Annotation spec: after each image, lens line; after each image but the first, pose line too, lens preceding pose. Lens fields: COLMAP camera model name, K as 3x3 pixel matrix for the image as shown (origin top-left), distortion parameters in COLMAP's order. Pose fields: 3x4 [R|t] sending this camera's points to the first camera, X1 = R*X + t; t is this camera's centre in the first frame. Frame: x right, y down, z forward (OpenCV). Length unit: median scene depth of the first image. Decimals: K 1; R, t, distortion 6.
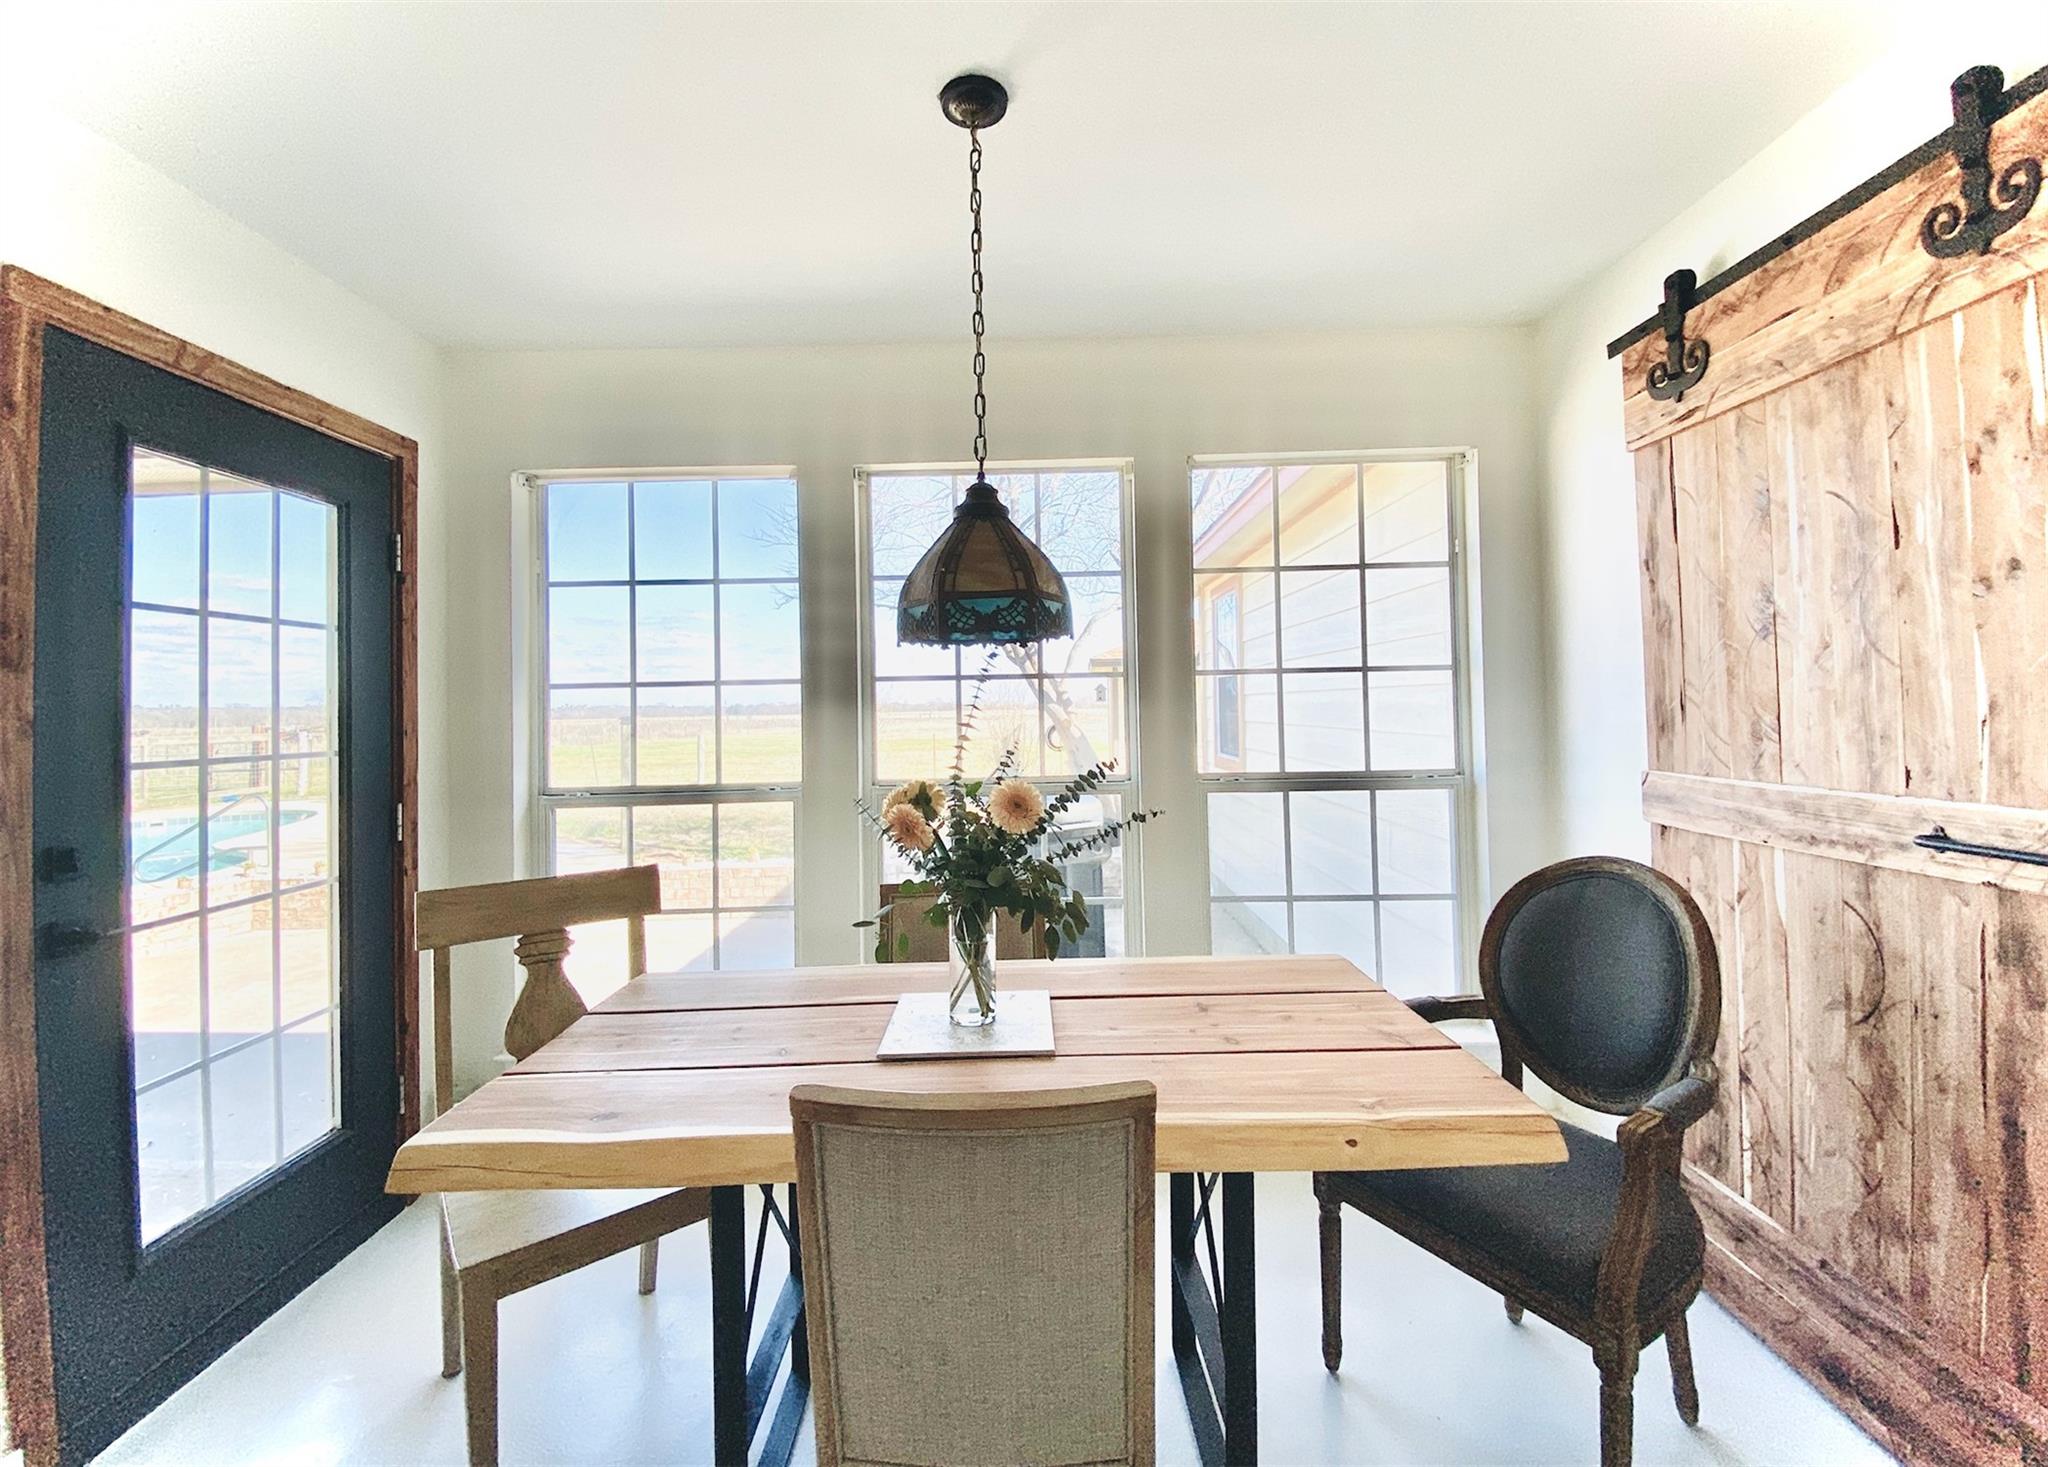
lens RADIAL K [[848.0, 0, 1024.7], [0, 848.0, 695.2], [0, 0, 1]] dist [-0.000428, -0.011441]
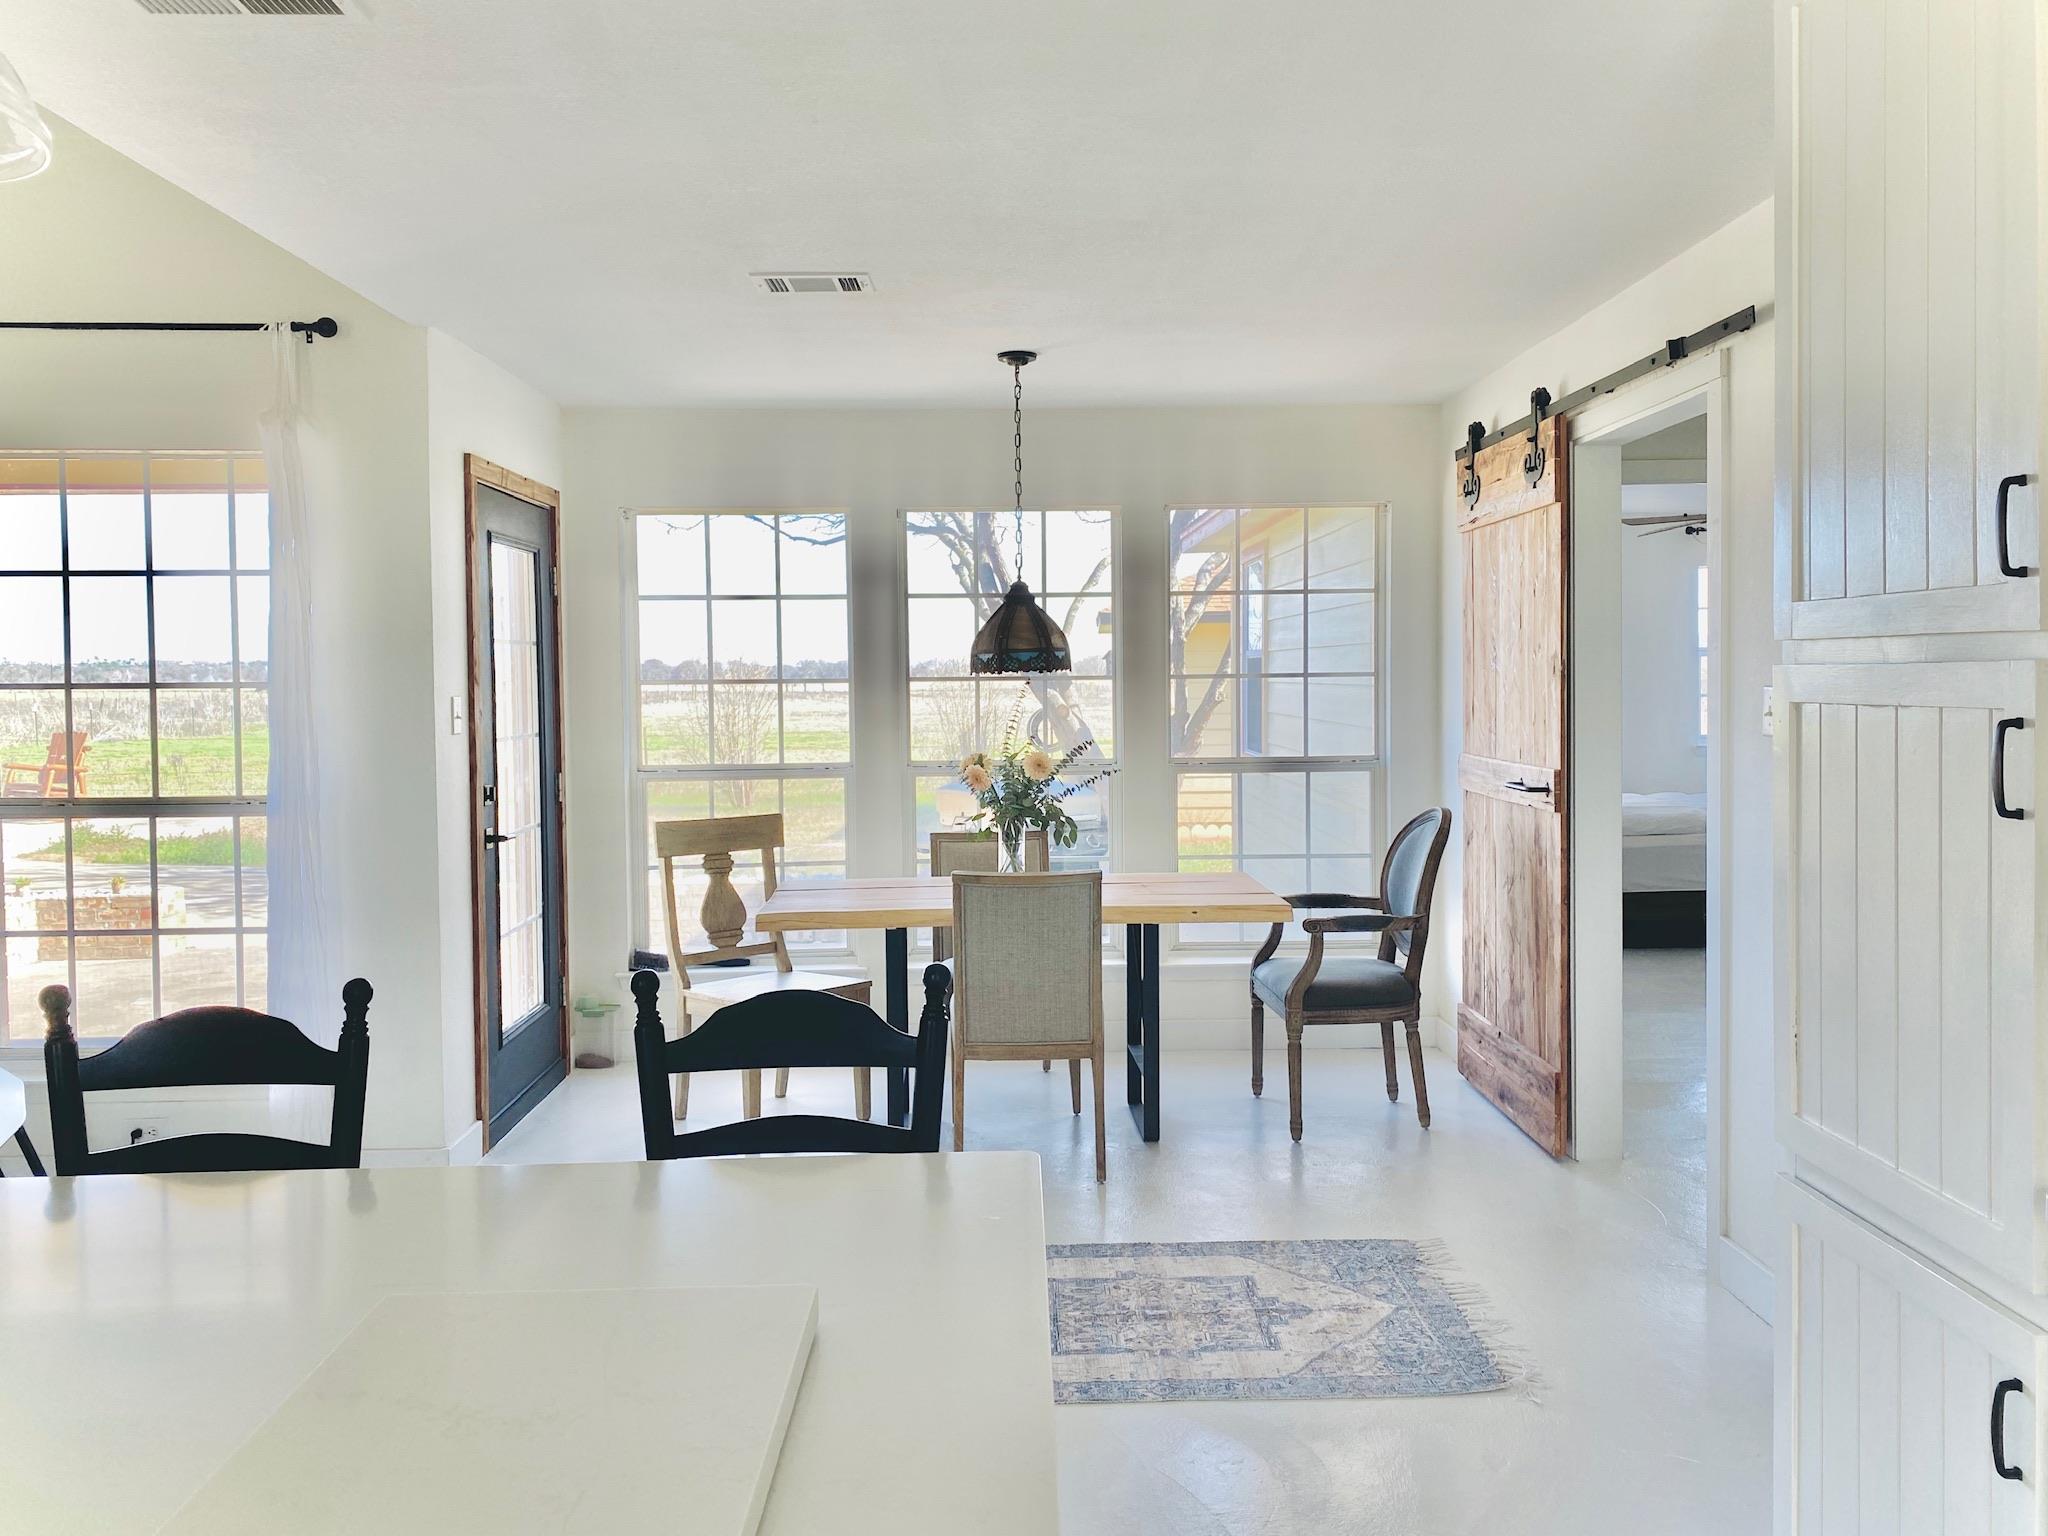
lens RADIAL K [[1570.9, 0, 1105.7], [0, 1570.9, 763.5], [0, 0, 1]] dist [0.031023, -0.003309]
pose [[0.997377, 0.006705, 0.072073, -0.102586], [-0.011836, 0.997407, 0.070992, -0.105485], [-0.071410, -0.071659, 0.994870, -2.210239]]
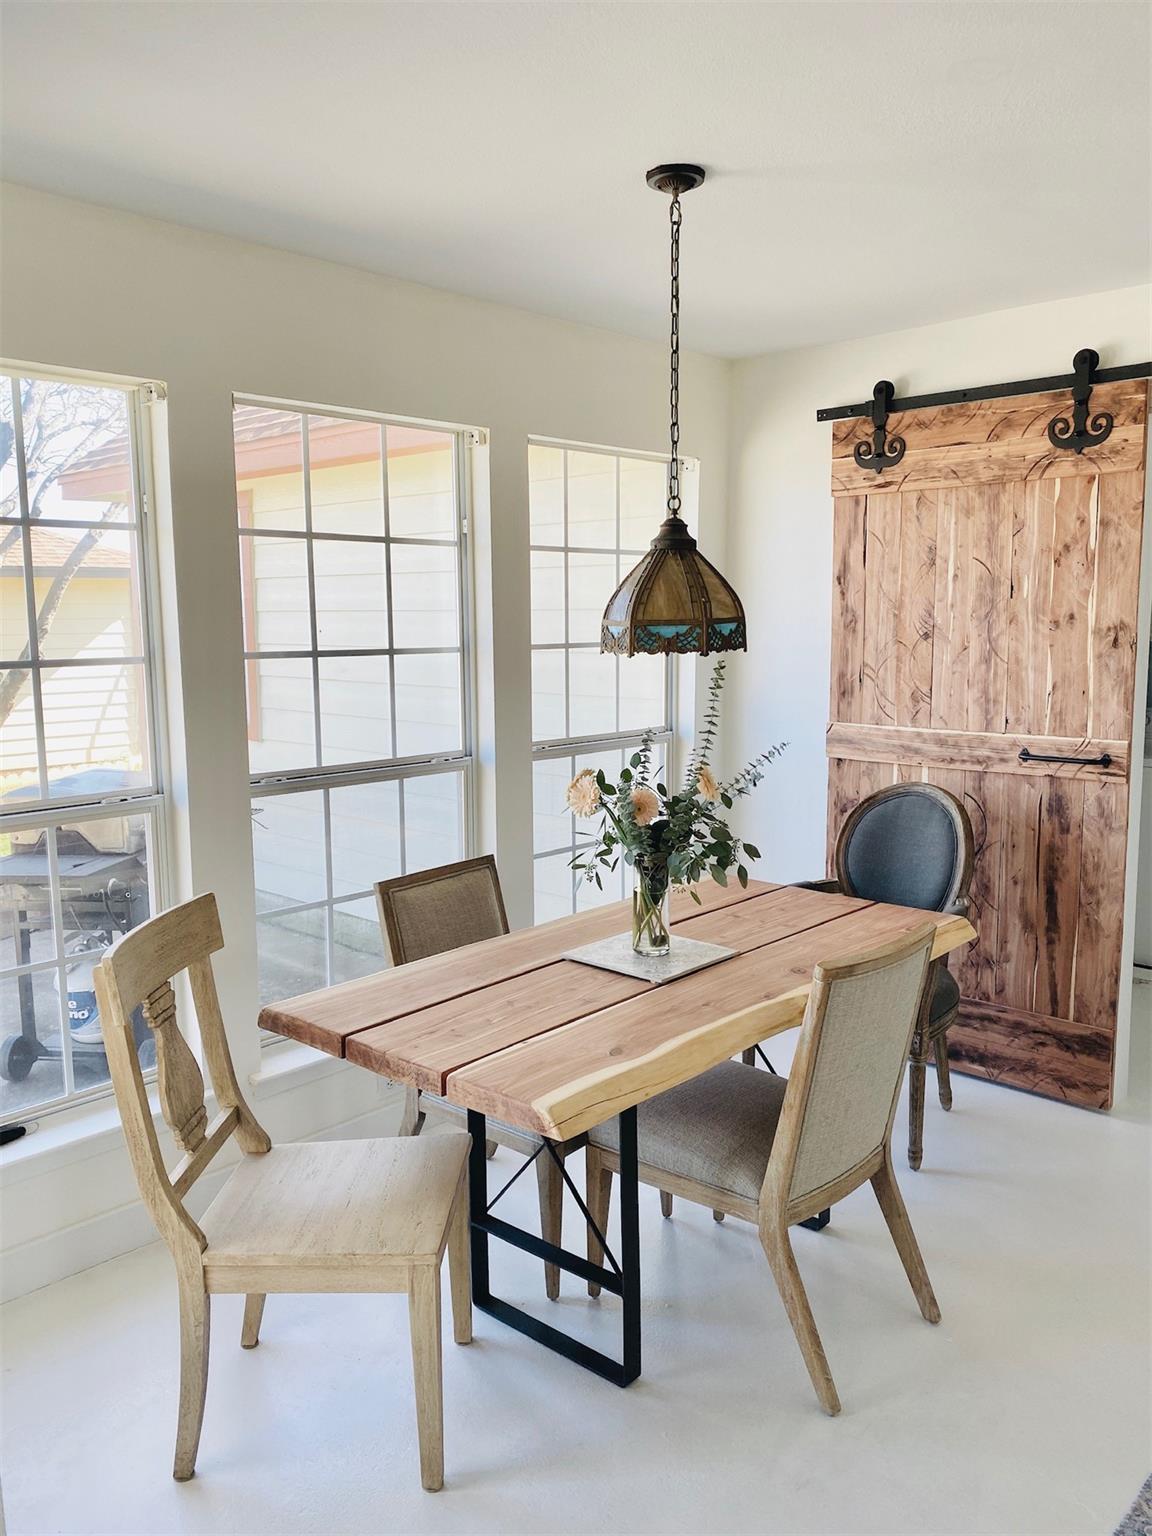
lens RADIAL K [[1178.2, 0, 574.9], [0, 1178.2, 776.9], [0, 0, 1]] dist [0.031023, -0.003309]
pose [[0.658775, -0.089800, 0.746962, -1.431091], [-0.017482, 0.990756, 0.134527, -0.110894], [-0.752137, -0.101682, 0.651115, -0.006818]]
